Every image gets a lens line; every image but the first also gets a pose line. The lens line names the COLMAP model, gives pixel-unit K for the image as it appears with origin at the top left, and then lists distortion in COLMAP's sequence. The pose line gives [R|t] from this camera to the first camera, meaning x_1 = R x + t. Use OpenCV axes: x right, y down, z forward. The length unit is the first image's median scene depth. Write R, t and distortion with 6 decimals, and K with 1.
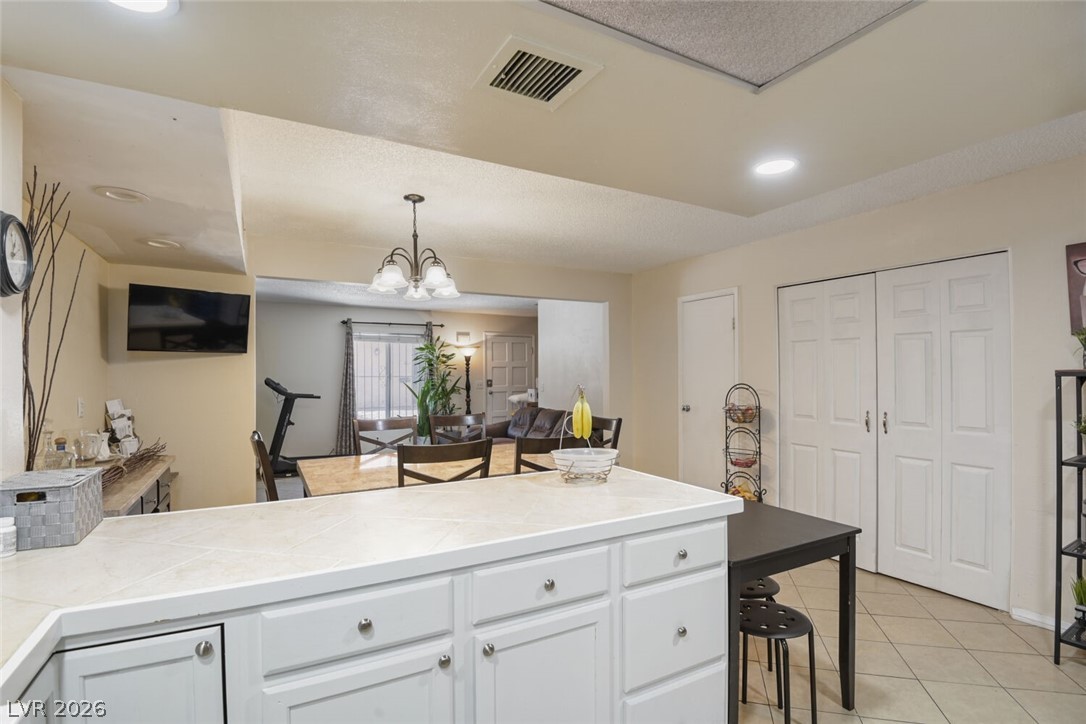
lens RADIAL K [[481.1, 0, 557.2], [0, 481.1, 362.2], [0, 0, 1]] dist [-0.043929, -0.000528]
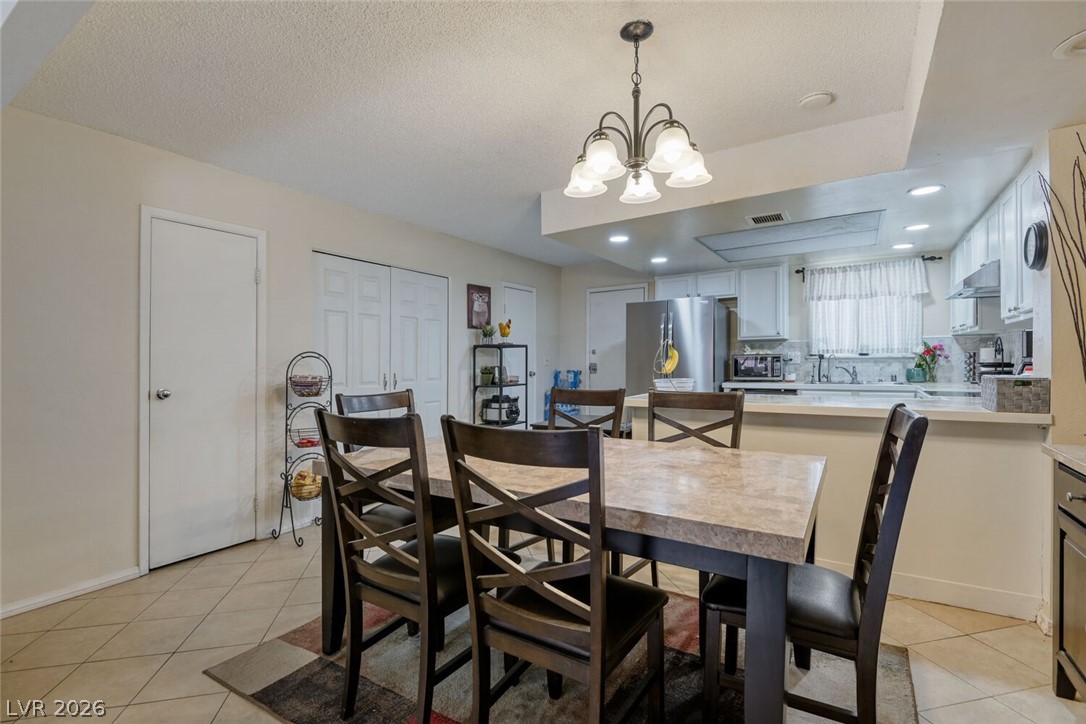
lens RADIAL K [[493.4, 0, 531.6], [0, 493.4, 363.3], [0, 0, 1]] dist [-0.001301, -0.000363]
pose [[-0.434096, 0.006599, 0.900842, -0.314463], [-0.008895, 0.999893, -0.011611, 0.038281], [-0.900823, -0.013053, -0.433991, 0.538011]]
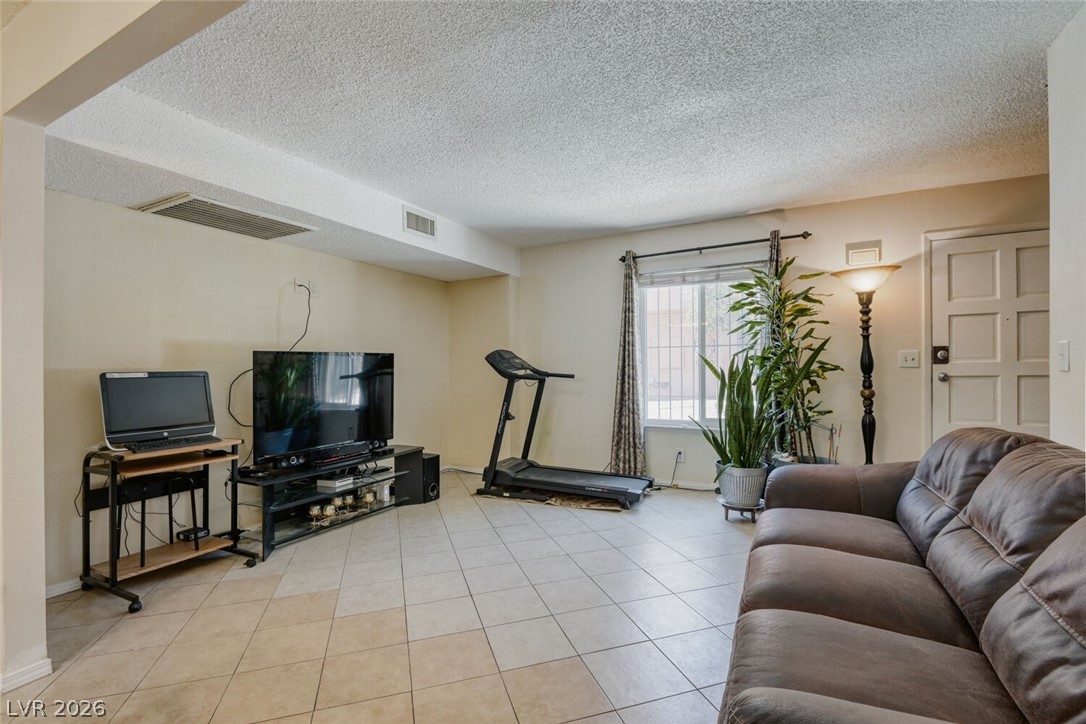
lens RADIAL K [[488.4, 0, 541.7], [0, 488.4, 372.5], [0, 0, 1]] dist [-0.010977, -0.000633]
pose [[0.542012, 0.009969, -0.840312, 0.028042], [0.035682, 0.998755, 0.034864, 0.038034], [0.839613, -0.048881, 0.540981, 0.574338]]
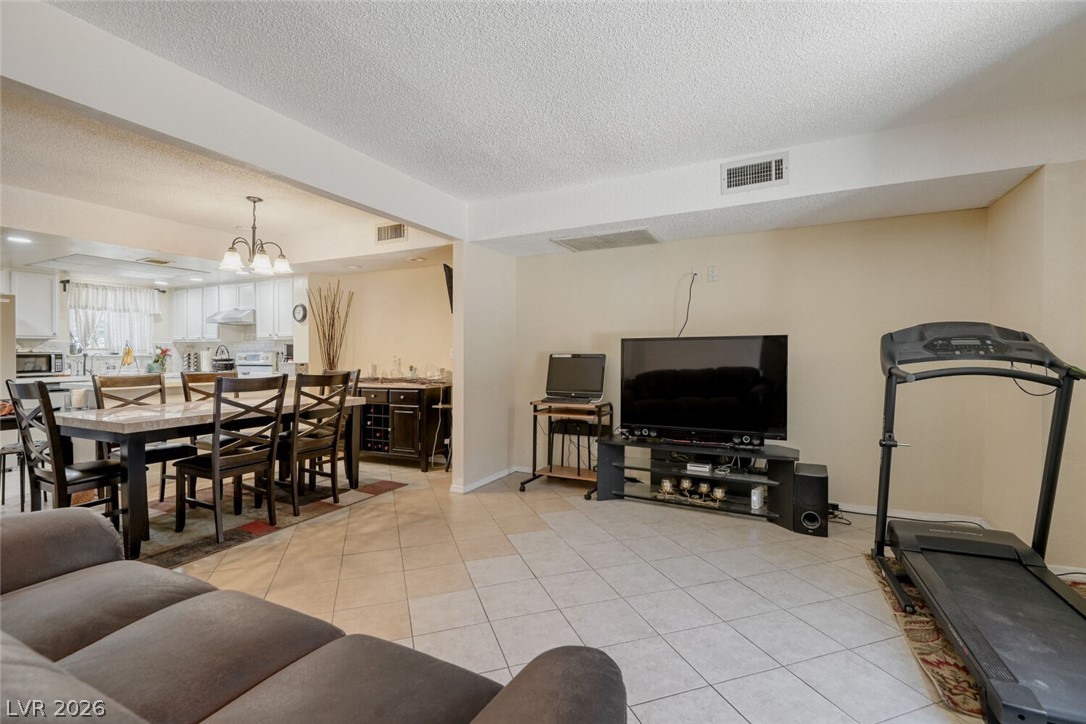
lens RADIAL K [[513.7, 0, 545.4], [0, 513.7, 342.9], [0, 0, 1]] dist [0.003944, -0.000696]
pose [[-0.848162, -0.002898, -0.529729, -0.086917], [0.022907, 0.998849, -0.042141, 0.051390], [0.529242, -0.047877, -0.847119, 1.019312]]
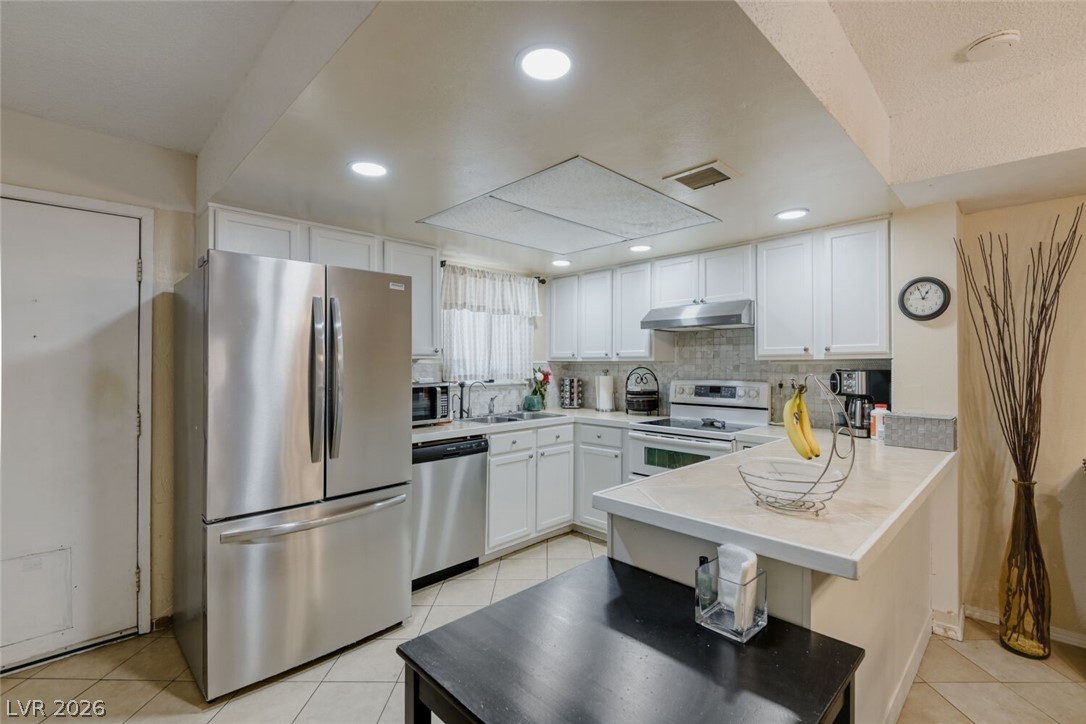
lens RADIAL K [[488.4, 0, 541.7], [0, 488.4, 372.5], [0, 0, 1]] dist [-0.010977, -0.000633]
pose [[-0.973308, 0.010177, -0.229279, 0.138860], [0.011654, 0.999919, -0.005088, 0.010055], [0.229208, -0.007624, -0.973348, 0.402289]]
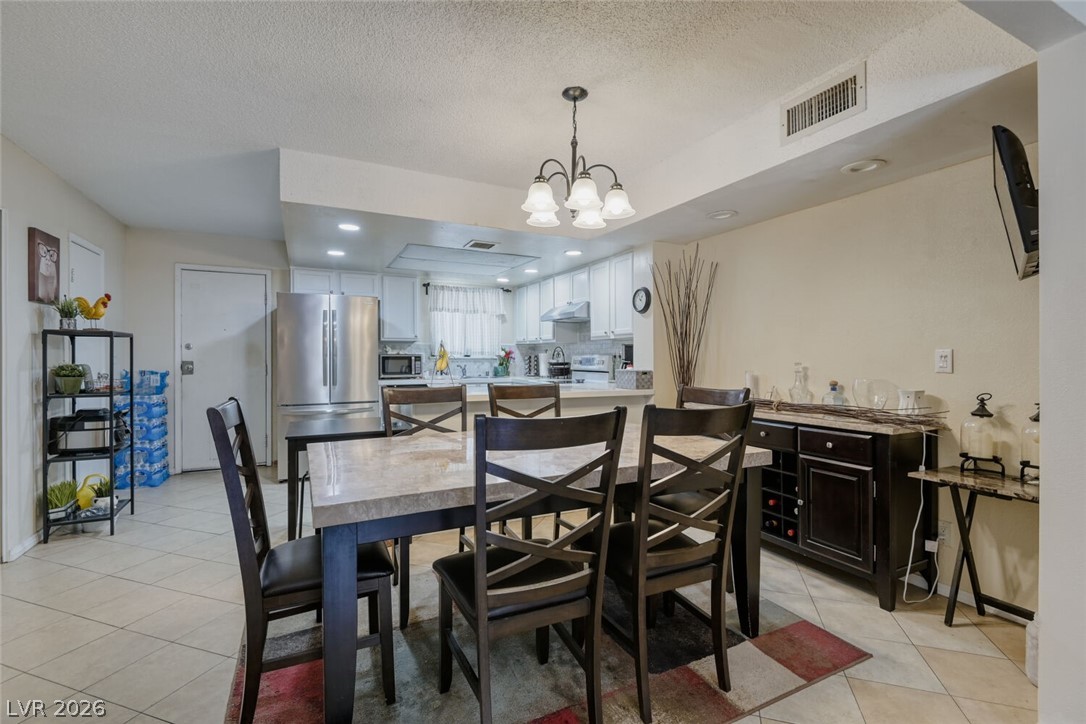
lens RADIAL K [[495.2, 0, 543.0], [0, 495.2, 362.0], [0, 0, 1]] dist [0.003220, -0.000444]
pose [[-0.997356, 0.001058, 0.072659, -0.116684], [-0.000239, 0.999841, -0.017835, 0.040710], [-0.072667, -0.017805, -0.997197, 0.701935]]
